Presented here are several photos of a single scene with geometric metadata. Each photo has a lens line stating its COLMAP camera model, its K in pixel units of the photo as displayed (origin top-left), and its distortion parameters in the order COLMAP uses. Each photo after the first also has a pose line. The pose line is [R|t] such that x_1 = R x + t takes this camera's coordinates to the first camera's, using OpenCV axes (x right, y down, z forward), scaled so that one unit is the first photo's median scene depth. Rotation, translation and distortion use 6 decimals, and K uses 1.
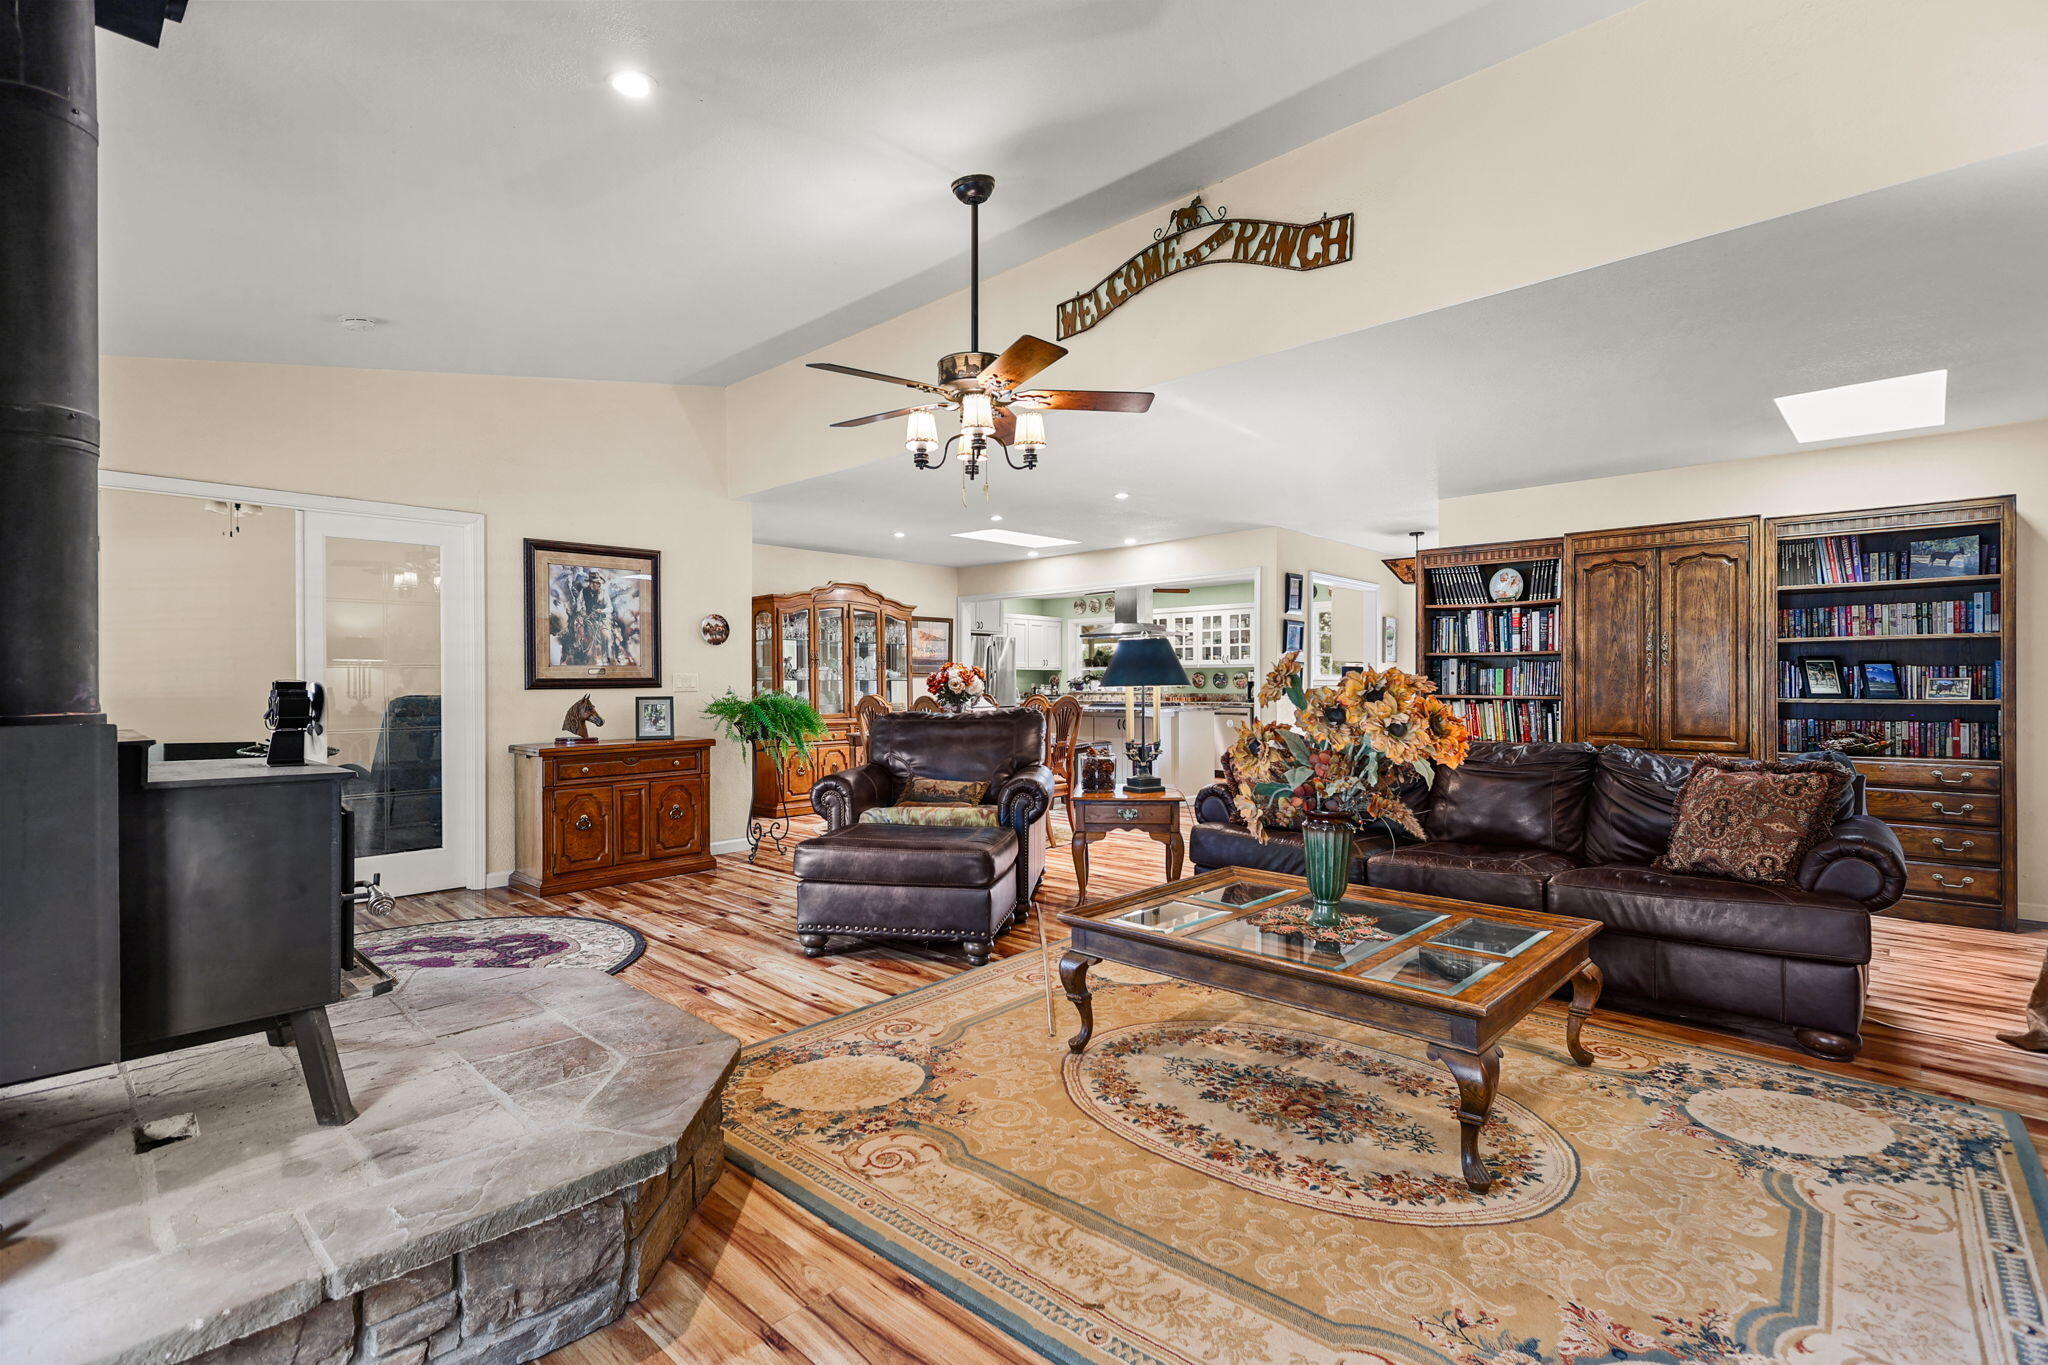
lens RADIAL K [[945.9, 0, 1023.5], [0, 945.9, 681.7], [0, 0, 1]] dist [0.008649, -0.001450]
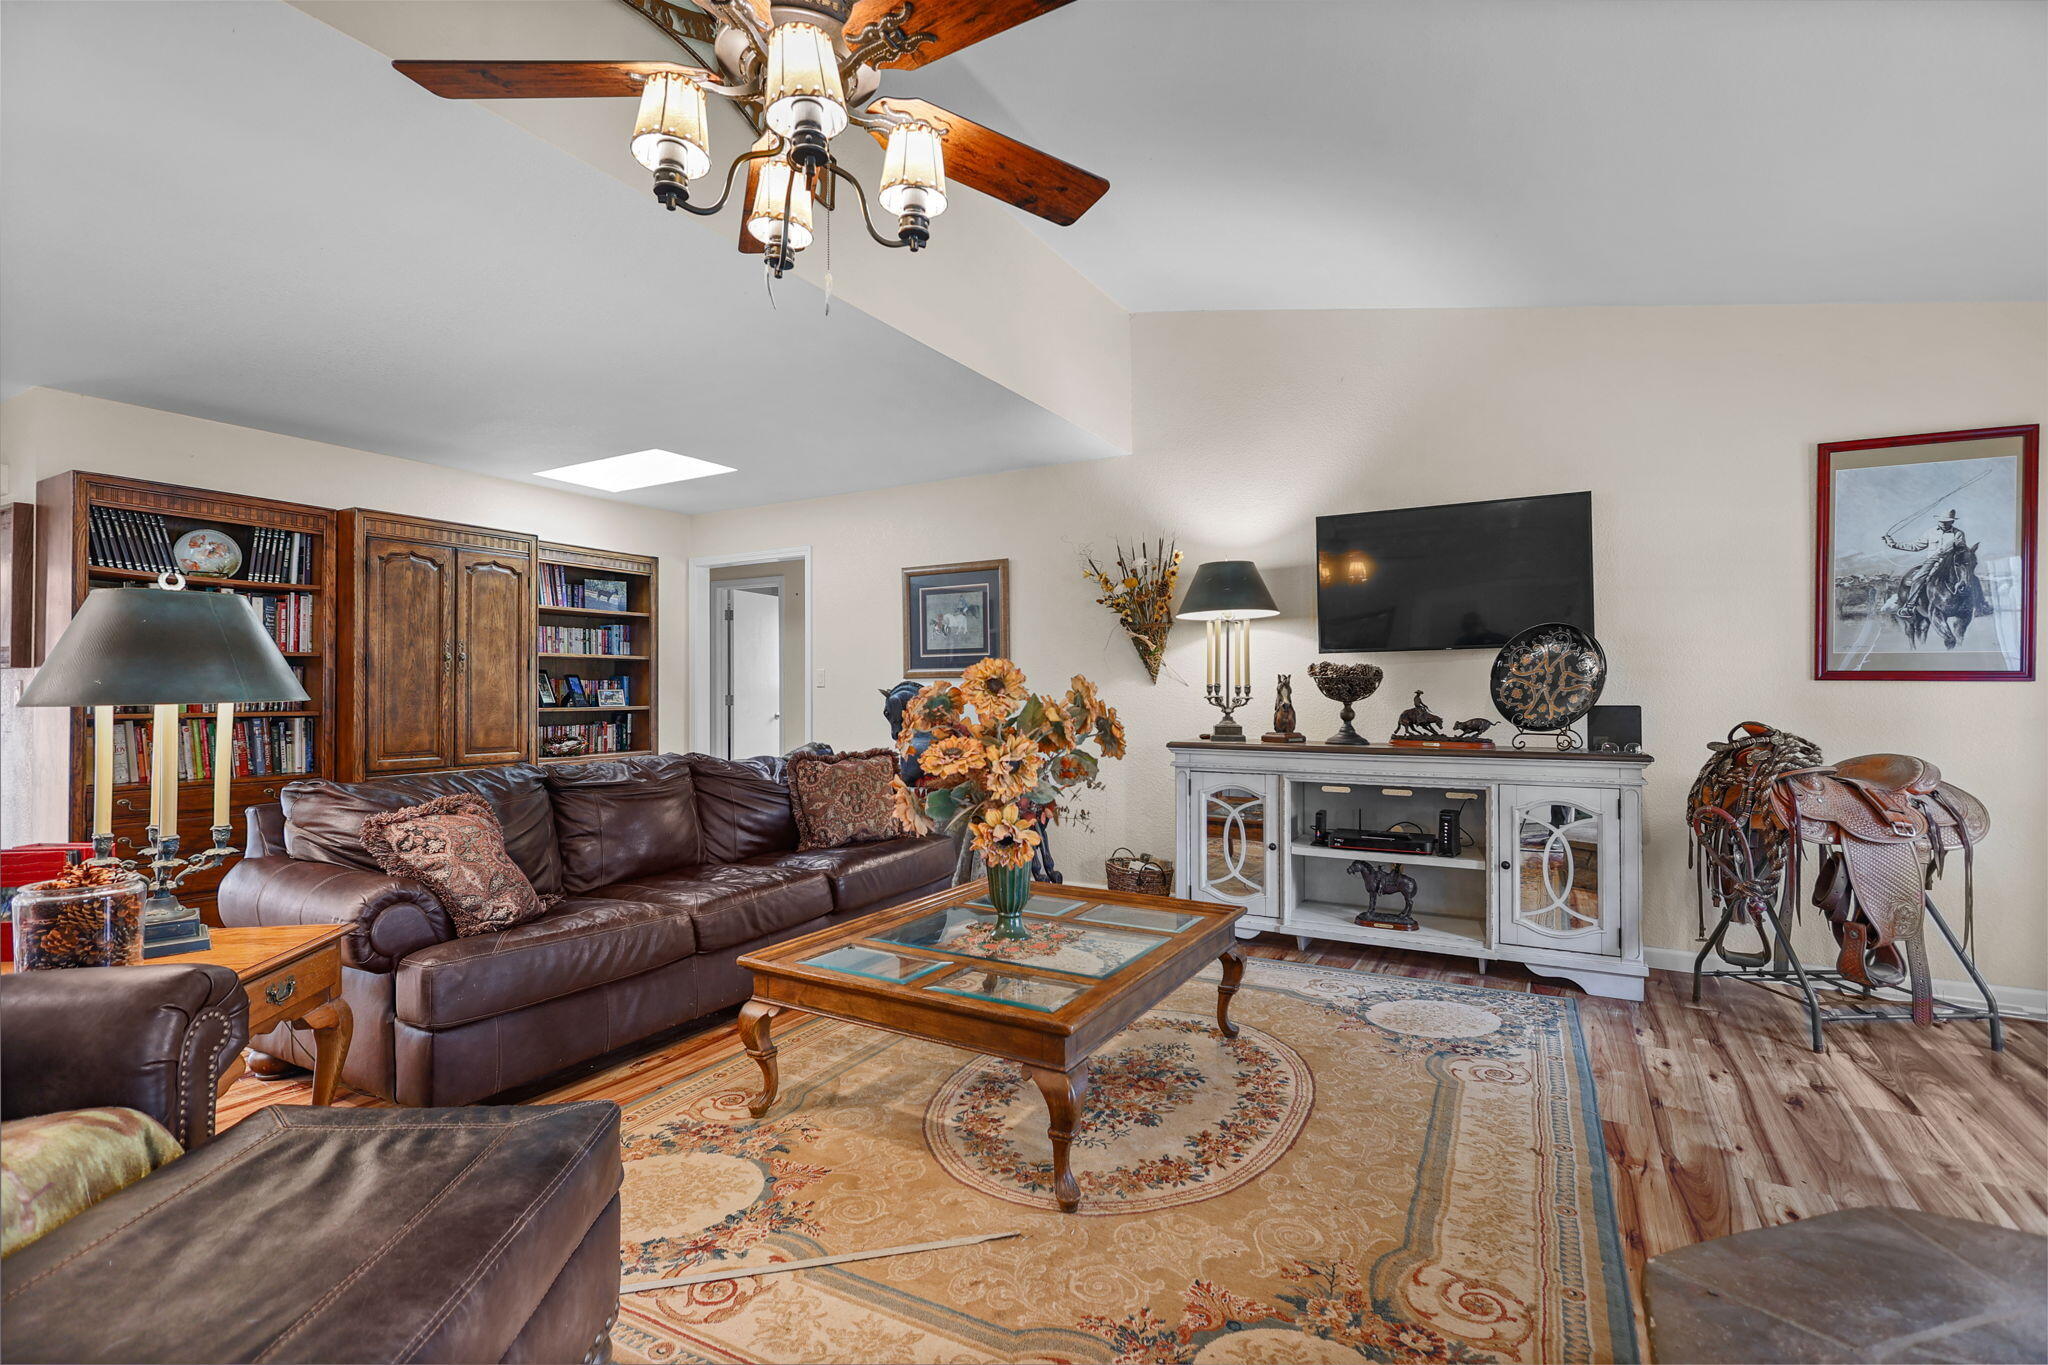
lens RADIAL K [[945.9, 0, 1026.1], [0, 945.9, 684.3], [0, 0, 1]] dist [0.008649, -0.001450]
pose [[-0.239220, 0.008446, 0.970929, -0.394902], [0.001253, 0.999964, -0.008390, 0.000434], [-0.970965, -0.000791, -0.239222, 0.748950]]
